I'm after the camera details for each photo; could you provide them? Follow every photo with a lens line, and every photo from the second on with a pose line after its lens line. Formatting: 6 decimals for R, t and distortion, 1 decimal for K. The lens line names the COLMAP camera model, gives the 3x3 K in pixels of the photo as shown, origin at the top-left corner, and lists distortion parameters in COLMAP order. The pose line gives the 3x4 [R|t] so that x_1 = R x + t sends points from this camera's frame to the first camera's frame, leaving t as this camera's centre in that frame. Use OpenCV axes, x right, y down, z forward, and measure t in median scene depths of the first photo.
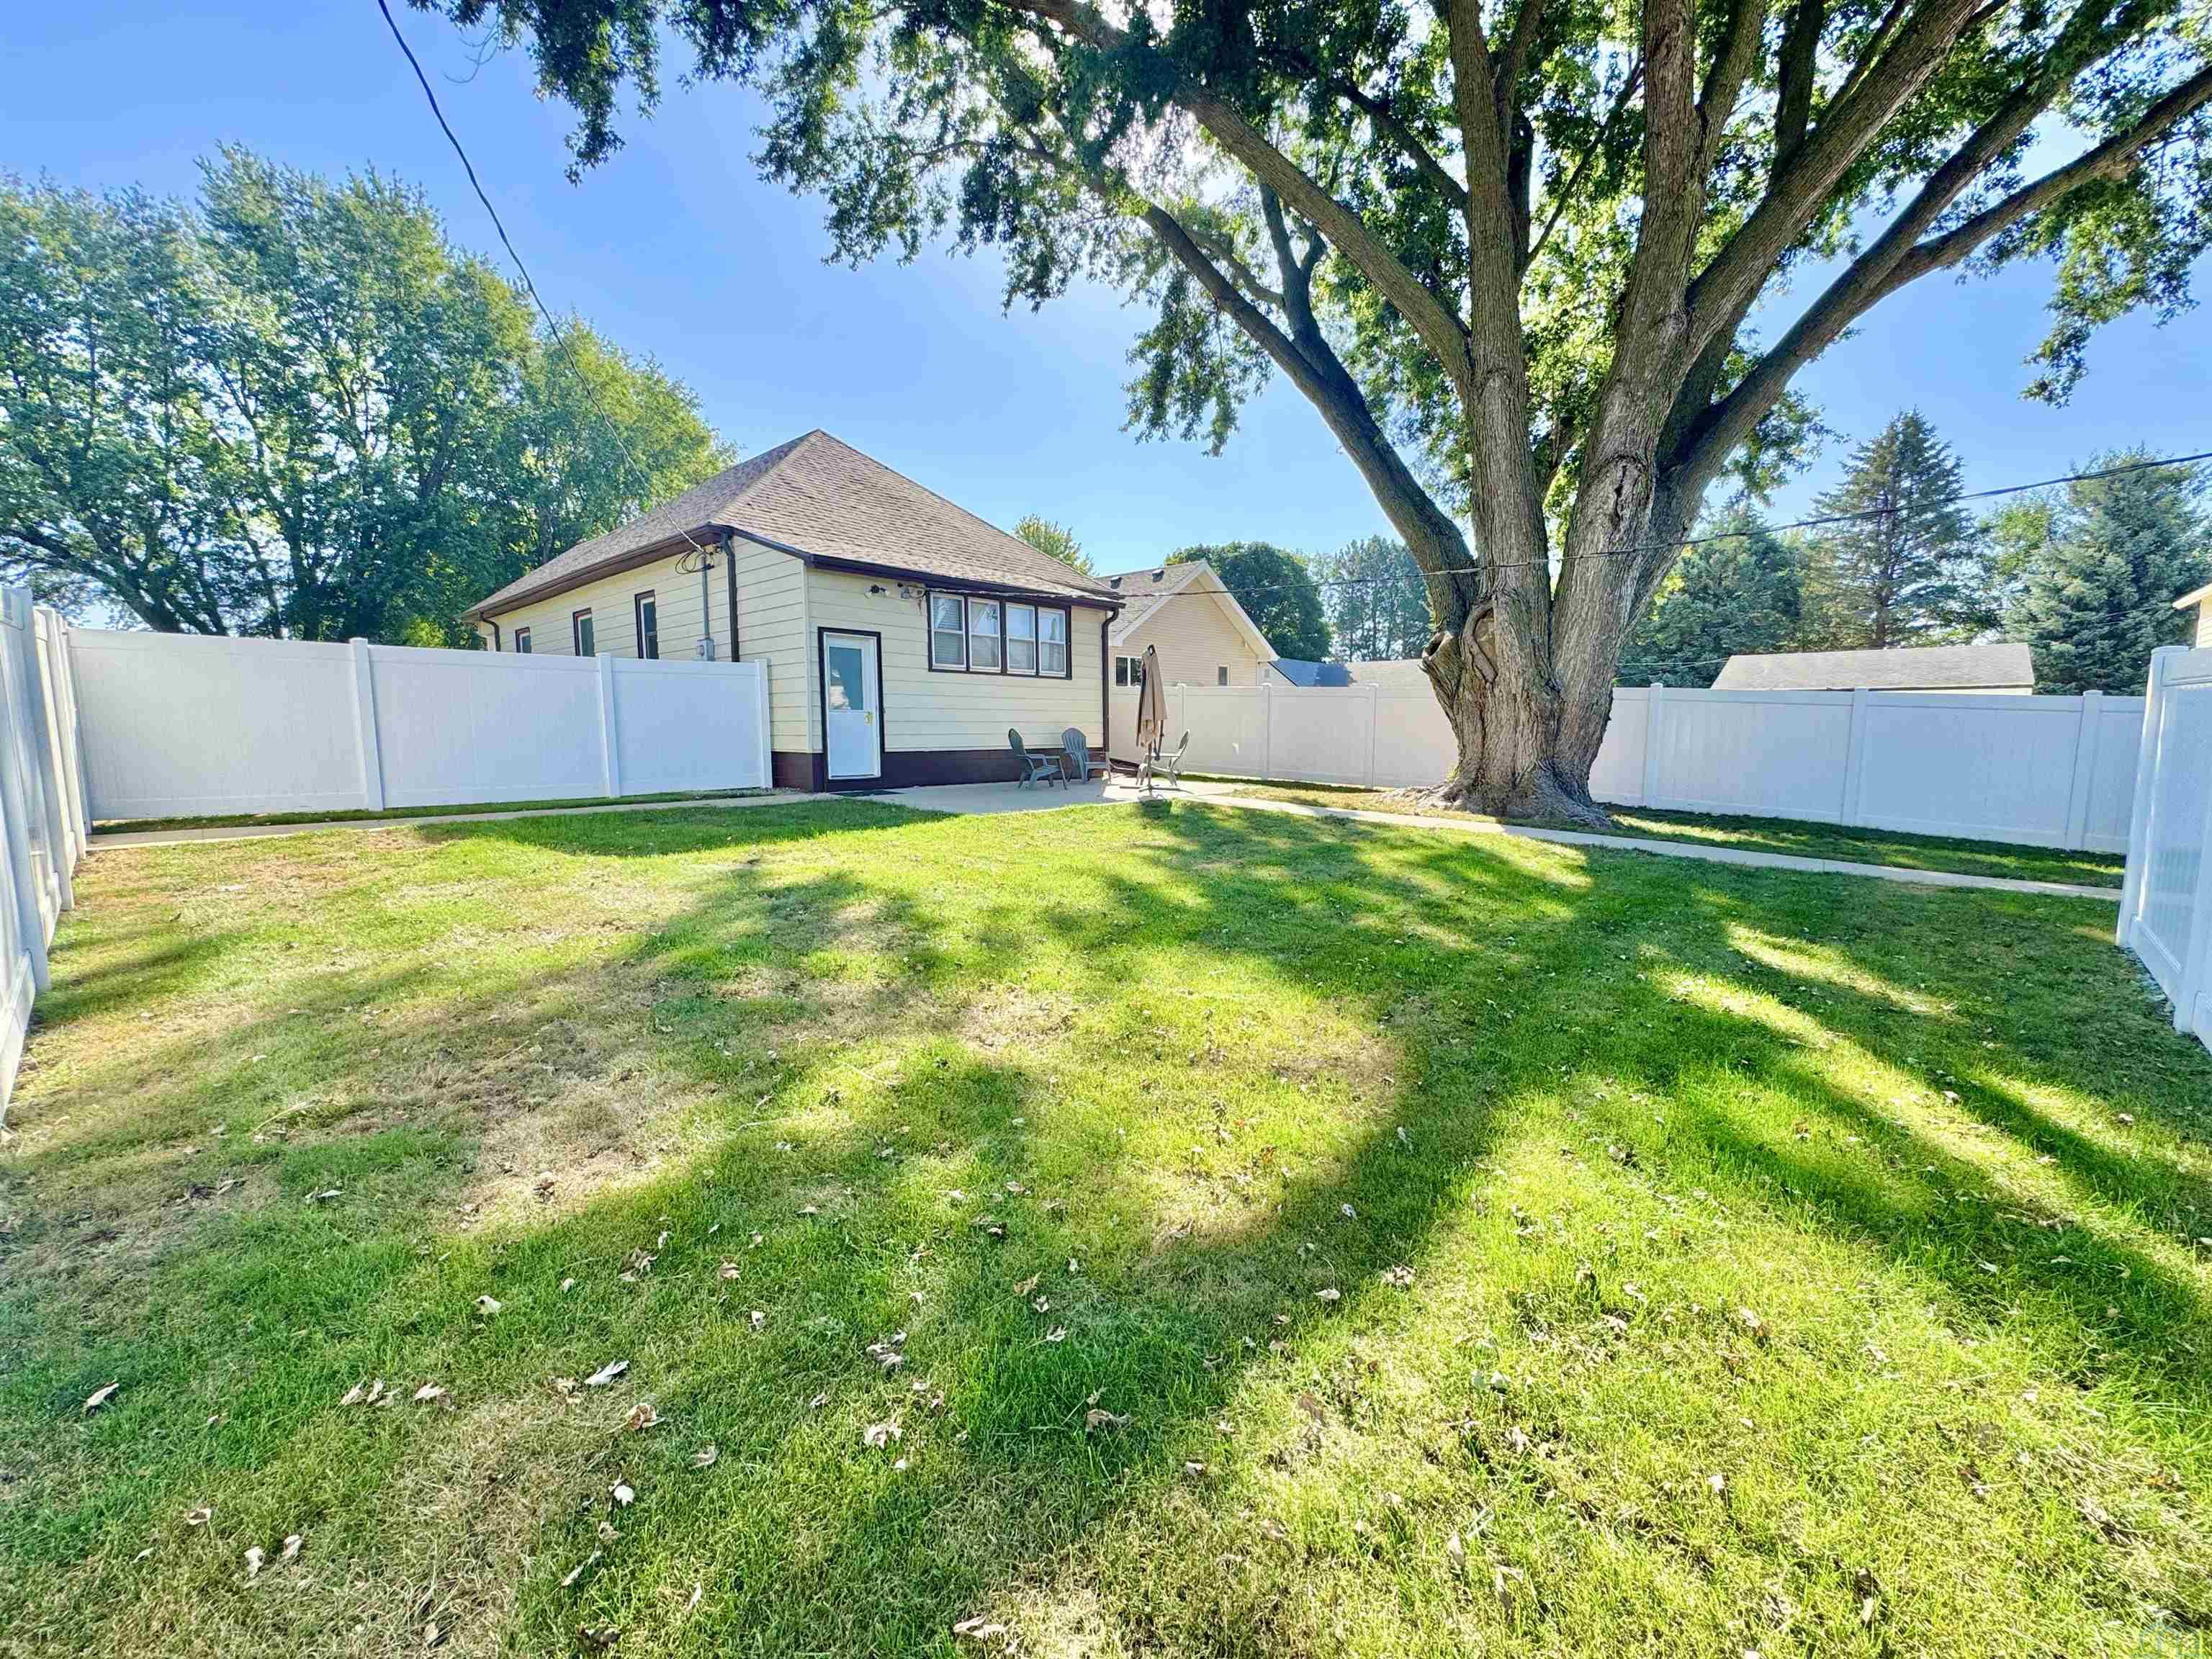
lens RADIAL K [[875.1, 0, 1116.9], [0, 875.1, 830.3], [0, 0, 1]] dist [-0.000476, -0.000292]
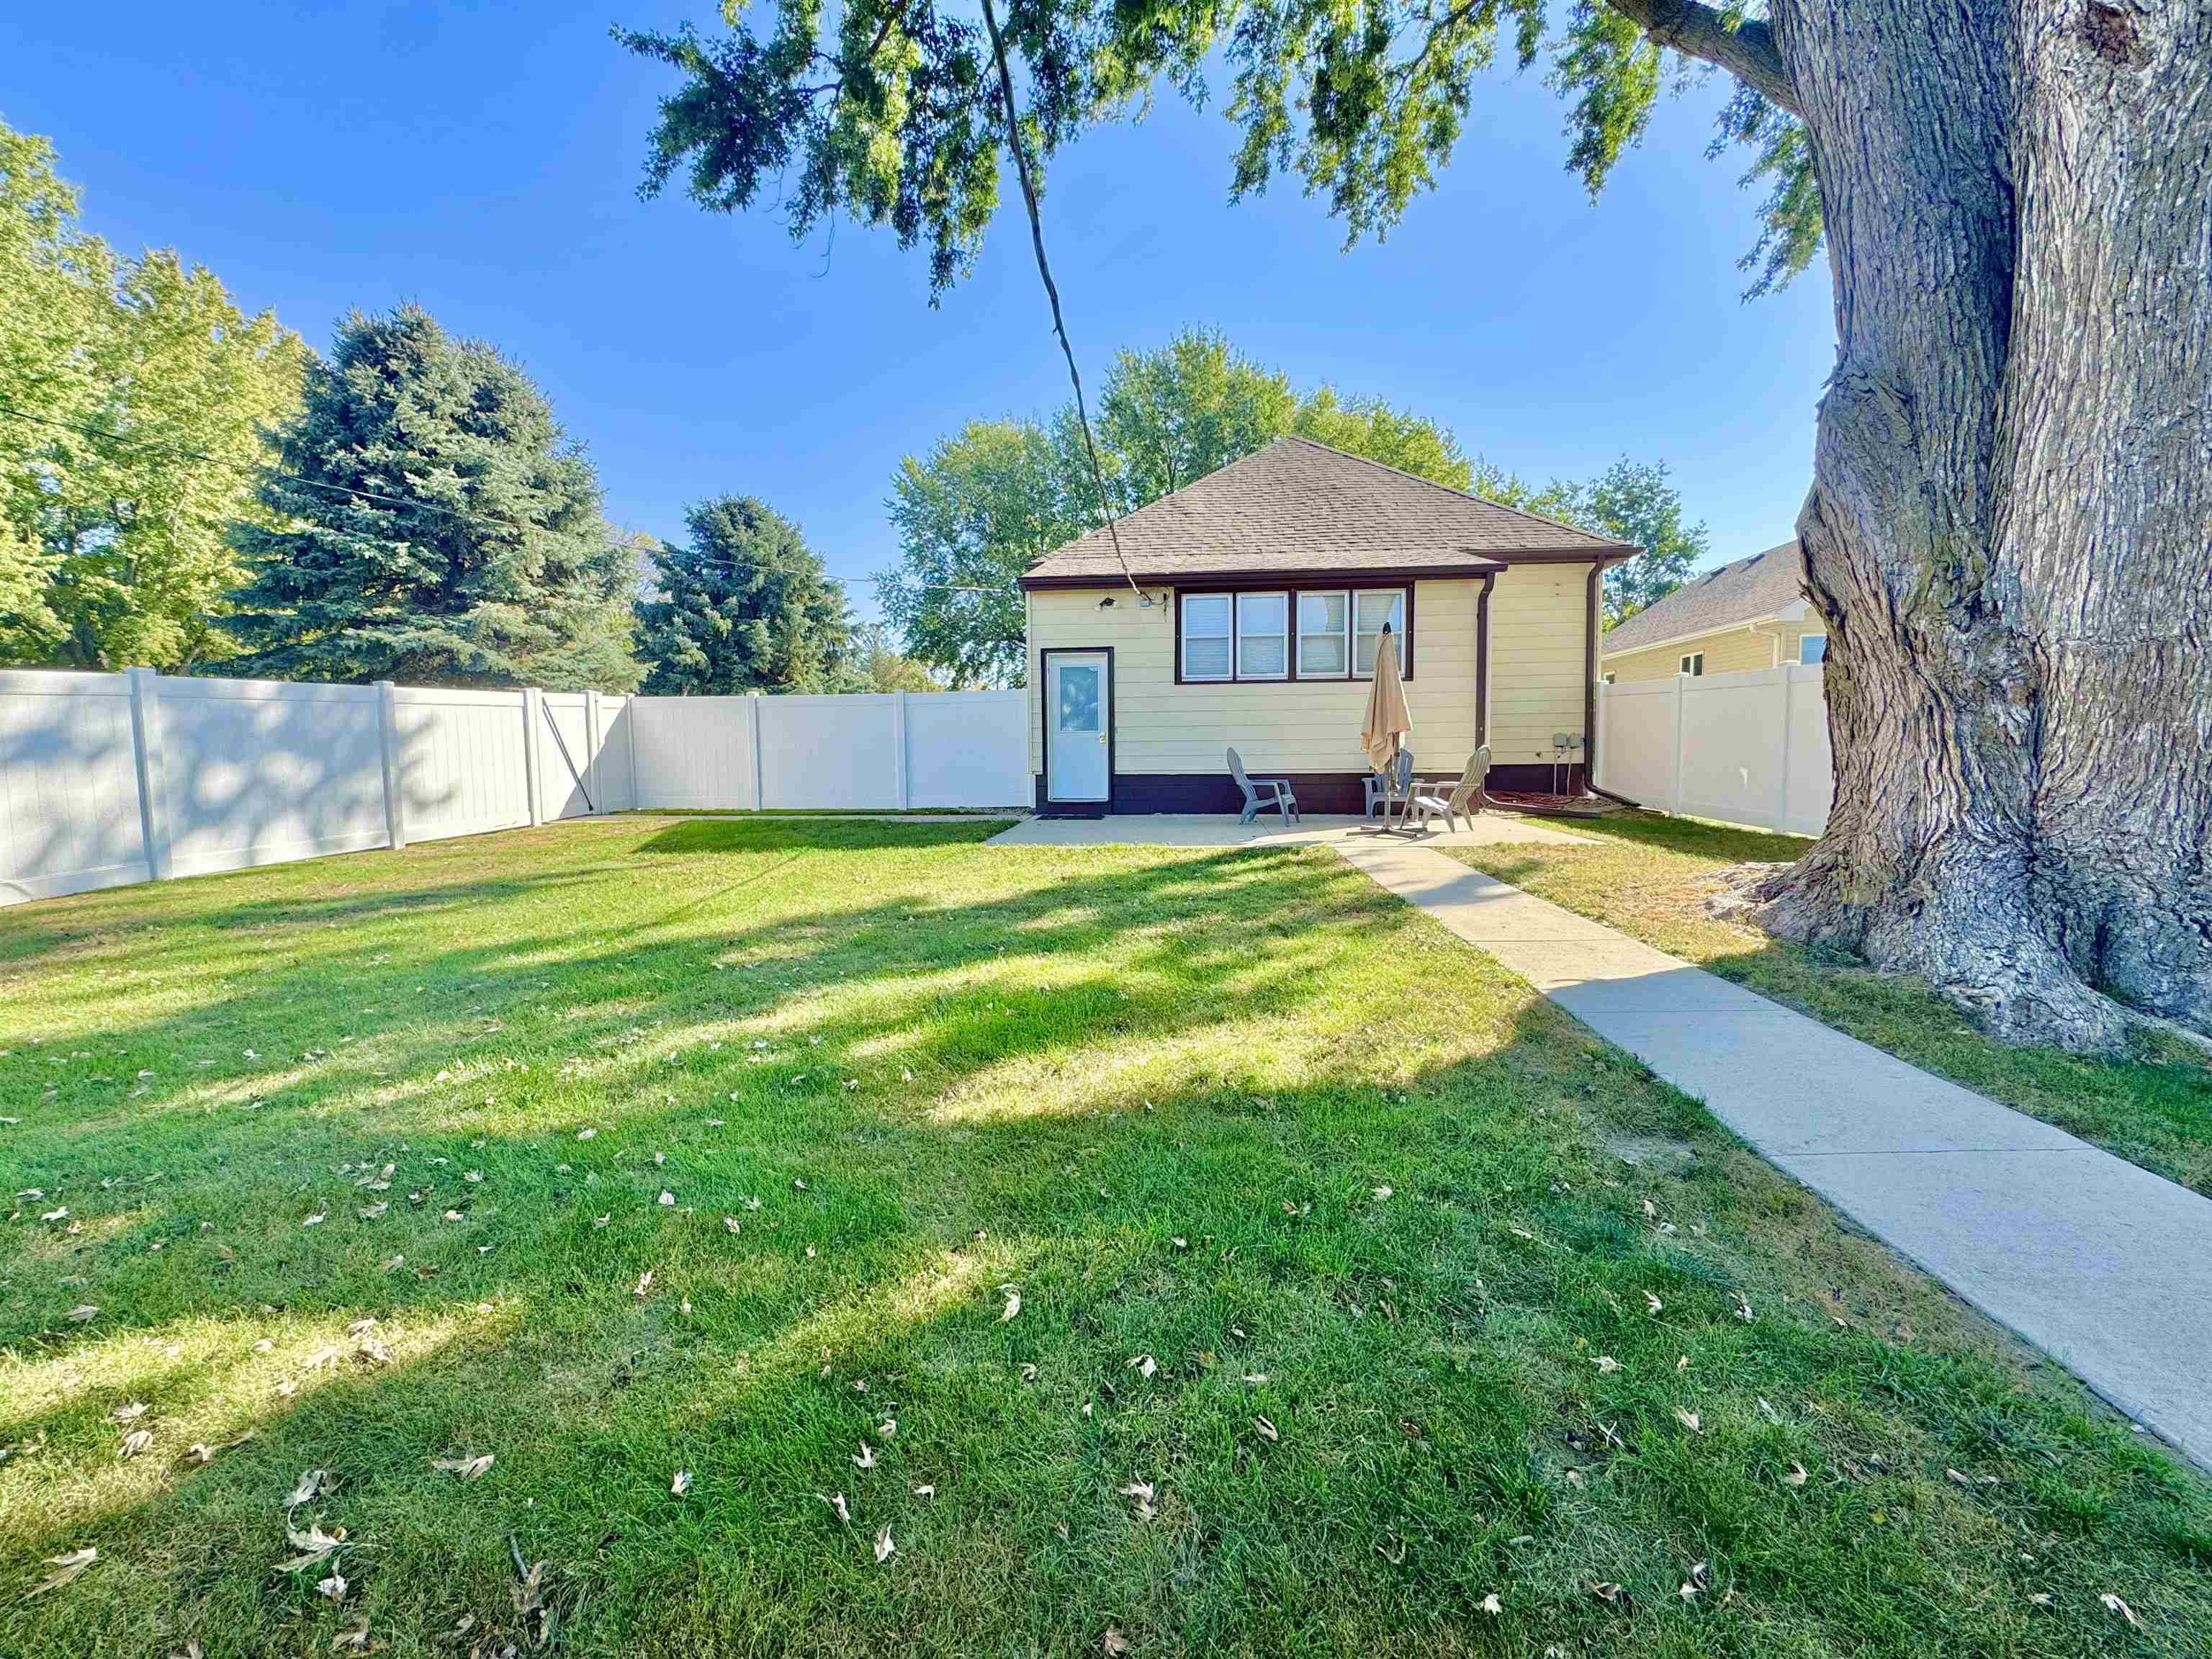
lens RADIAL K [[875.1, 0, 1110.3], [0, 875.1, 823.0], [0, 0, 1]] dist [-0.000476, -0.000292]
pose [[0.601404, 0.057515, -0.796872, 0.475047], [-0.081166, 0.996643, 0.010677, -0.047525], [0.794812, 0.058258, 0.604054, 0.436629]]
